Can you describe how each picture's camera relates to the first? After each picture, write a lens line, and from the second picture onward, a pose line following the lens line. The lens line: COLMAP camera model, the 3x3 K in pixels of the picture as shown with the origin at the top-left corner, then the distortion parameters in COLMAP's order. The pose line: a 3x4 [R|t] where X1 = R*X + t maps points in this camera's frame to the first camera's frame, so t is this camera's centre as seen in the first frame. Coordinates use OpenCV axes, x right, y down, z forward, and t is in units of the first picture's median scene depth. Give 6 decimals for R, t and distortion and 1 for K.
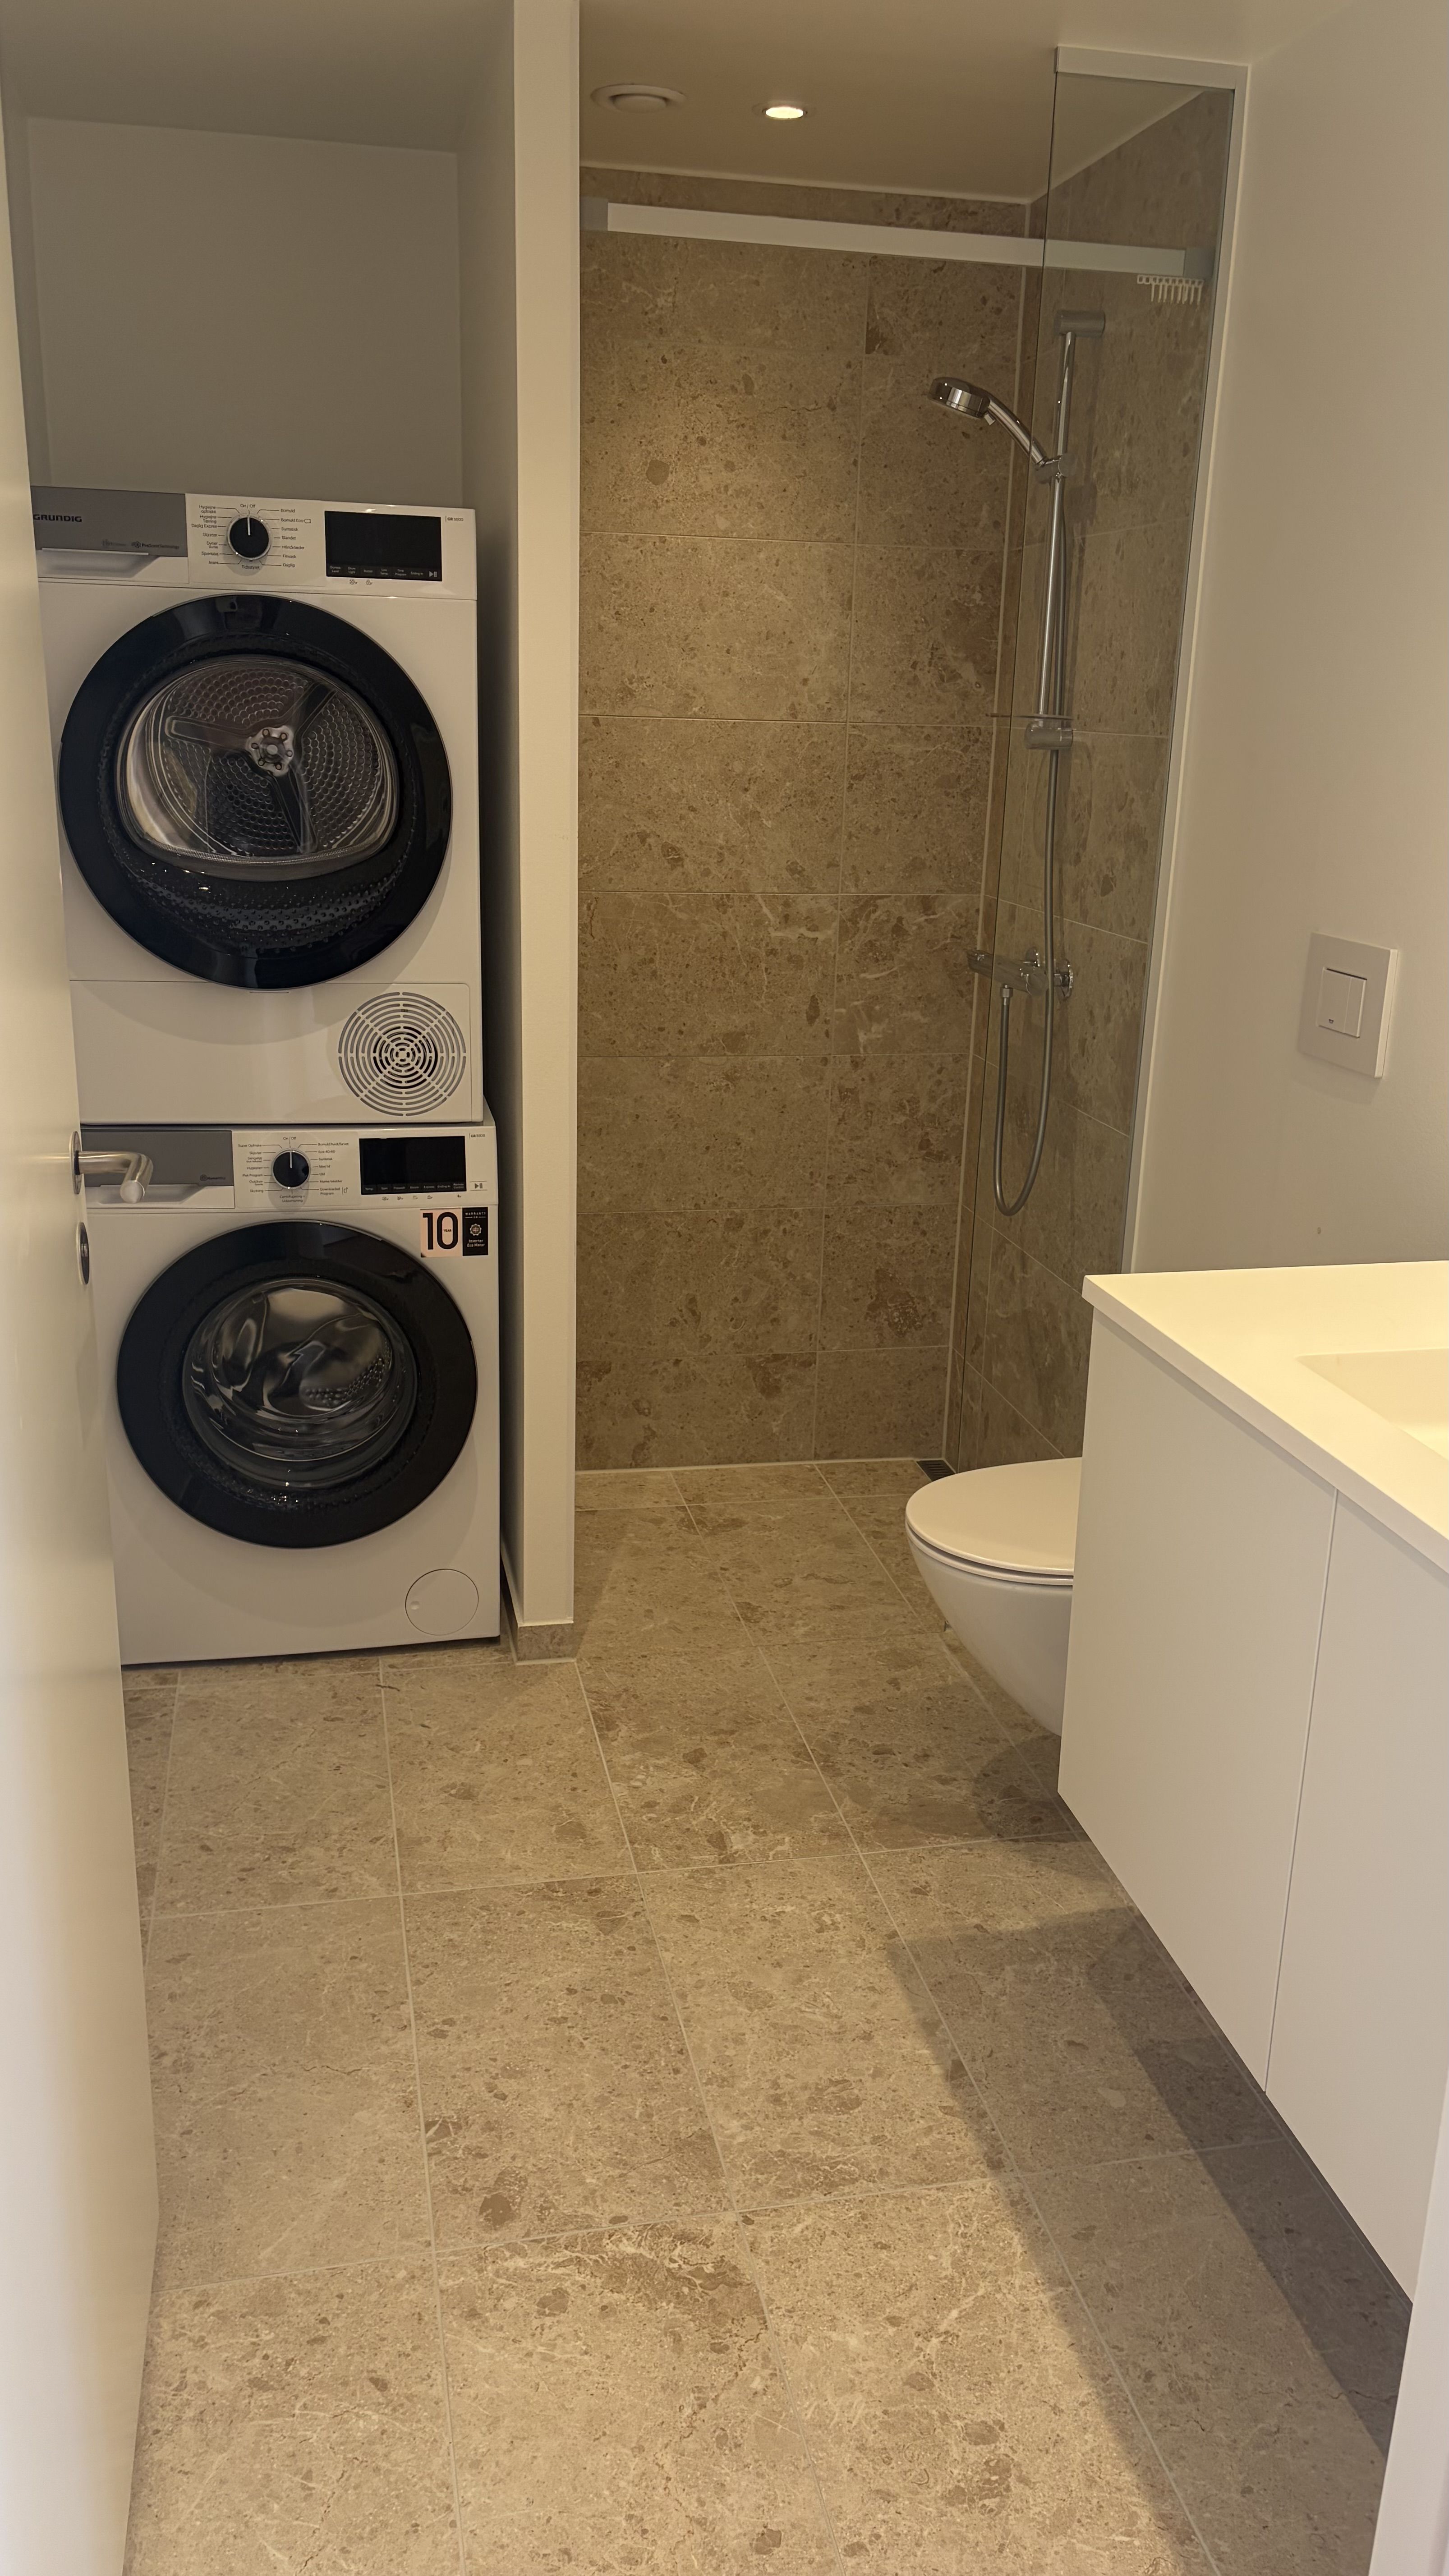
lens RADIAL K [[2008.2, 0, 823.4], [0, 2008.2, 1353.5], [0, 0, 1]] dist [0.131503, -0.135026]
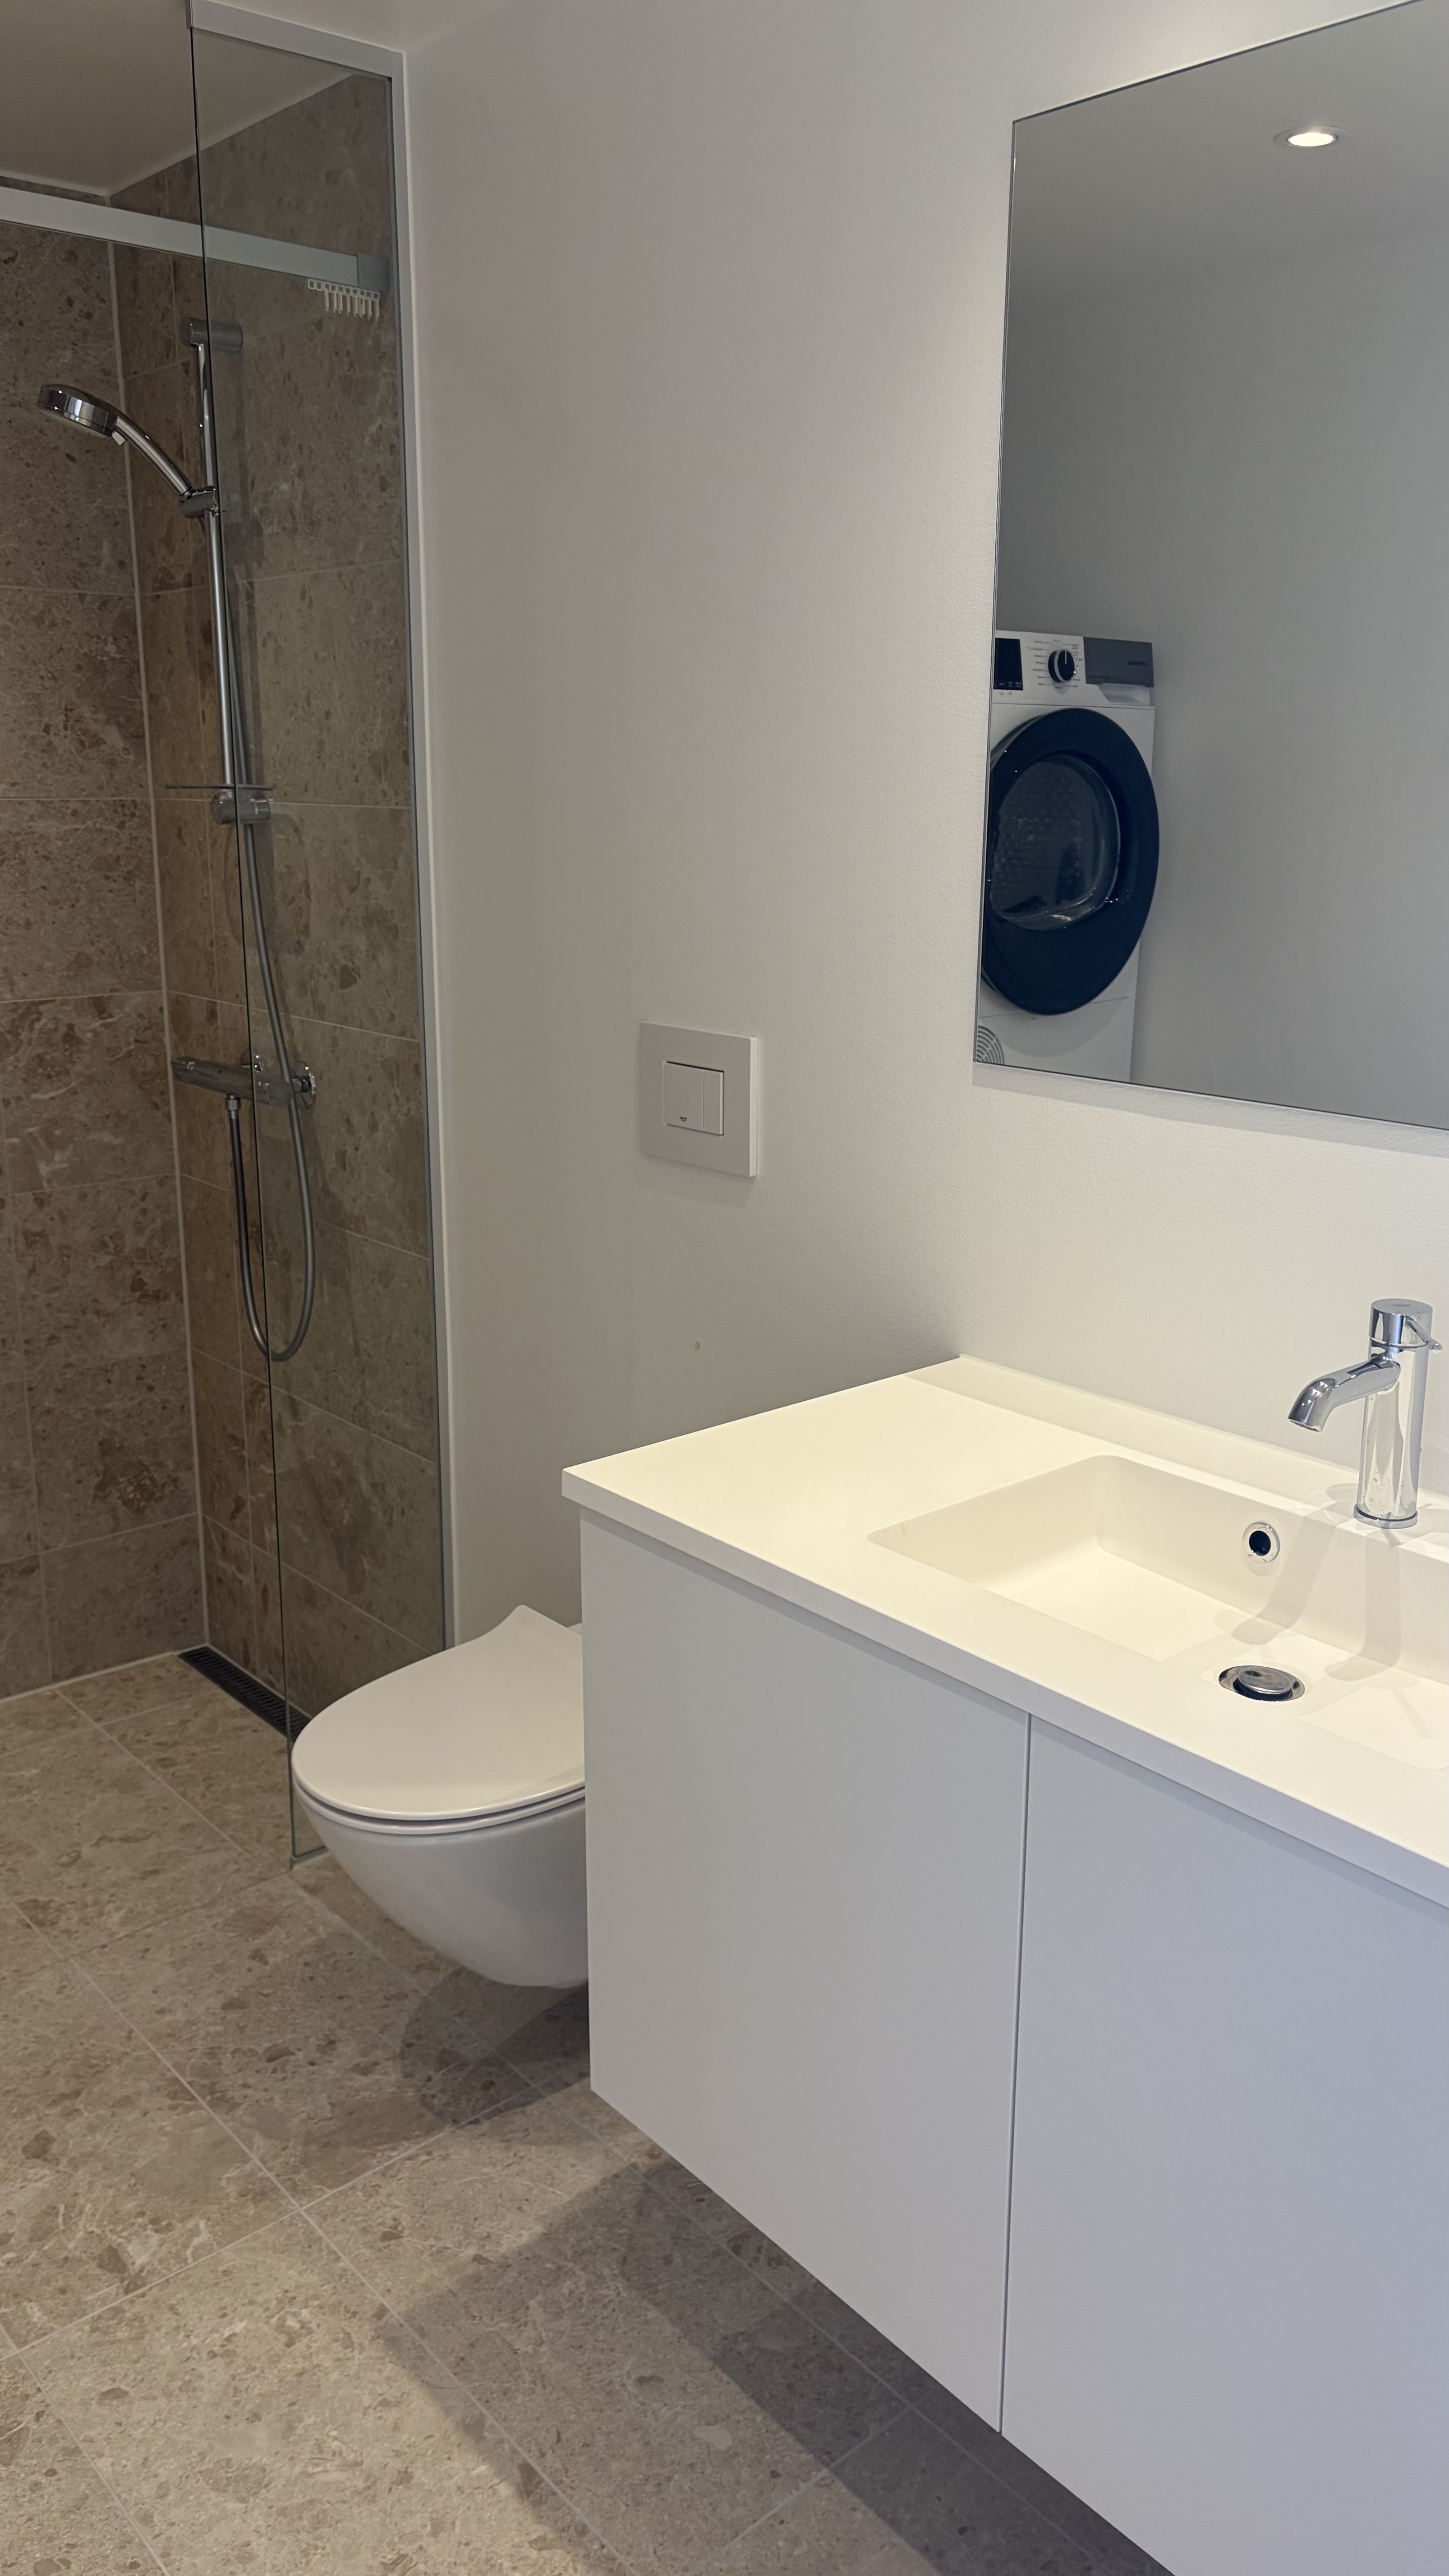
lens RADIAL K [[2008.2, 0, 823.4], [0, 2008.2, 1353.5], [0, 0, 1]] dist [0.131503, -0.135026]
pose [[0.892782, -0.146905, 0.425862, -0.077504], [0.157999, 0.987395, 0.009378, -0.049257], [-0.421872, 0.058913, 0.904739, 0.139803]]
